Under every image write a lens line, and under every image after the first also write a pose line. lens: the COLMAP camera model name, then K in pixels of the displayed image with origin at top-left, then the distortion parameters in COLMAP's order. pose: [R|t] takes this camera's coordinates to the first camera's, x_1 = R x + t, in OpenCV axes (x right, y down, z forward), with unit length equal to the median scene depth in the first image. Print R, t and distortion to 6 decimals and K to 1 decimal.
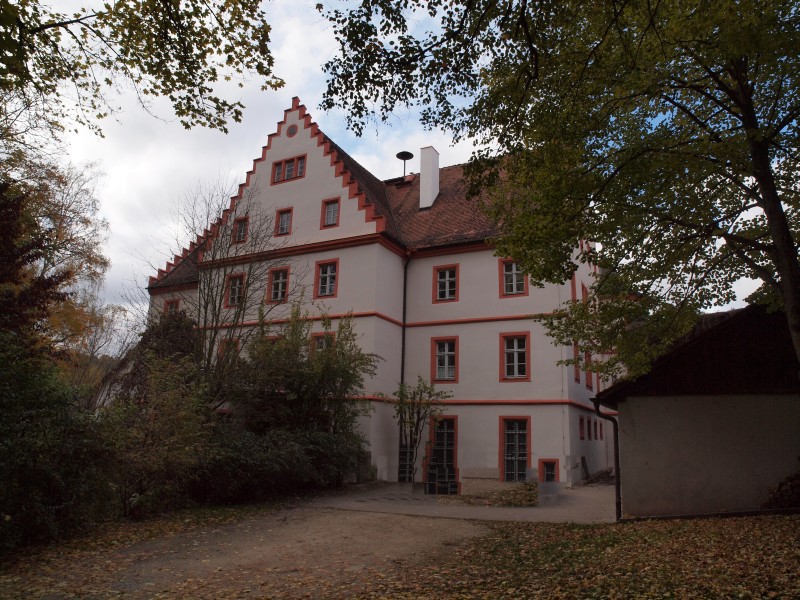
lens RADIAL K [[572.3, 0, 400.7], [0, 572.3, 301.7], [0, 0, 1]] dist [-0.132208, 0.105815]
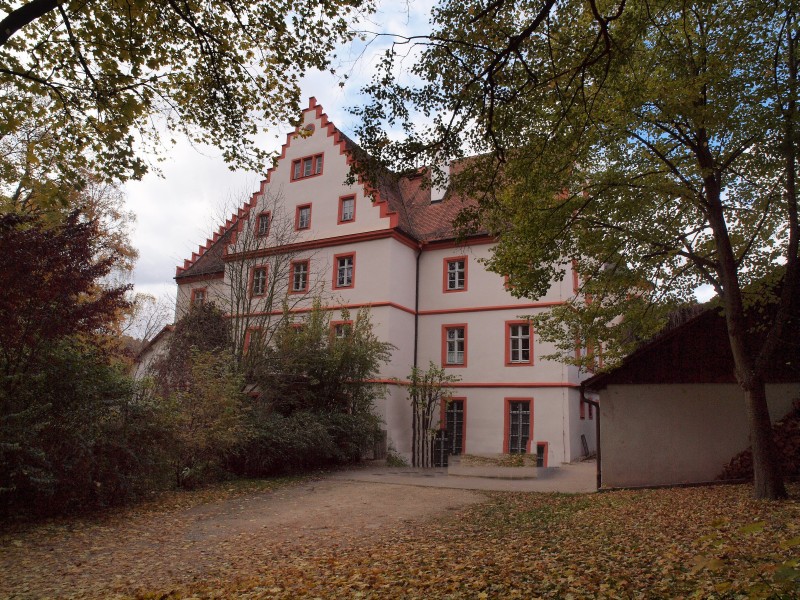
lens RADIAL K [[572.3, 0, 400.7], [0, 572.3, 301.7], [0, 0, 1]] dist [-0.132208, 0.105815]
pose [[0.999619, -0.005986, -0.026947, 0.006757], [0.007011, 0.999249, 0.038112, -0.029157], [0.026699, -0.038287, 0.998910, -0.097638]]
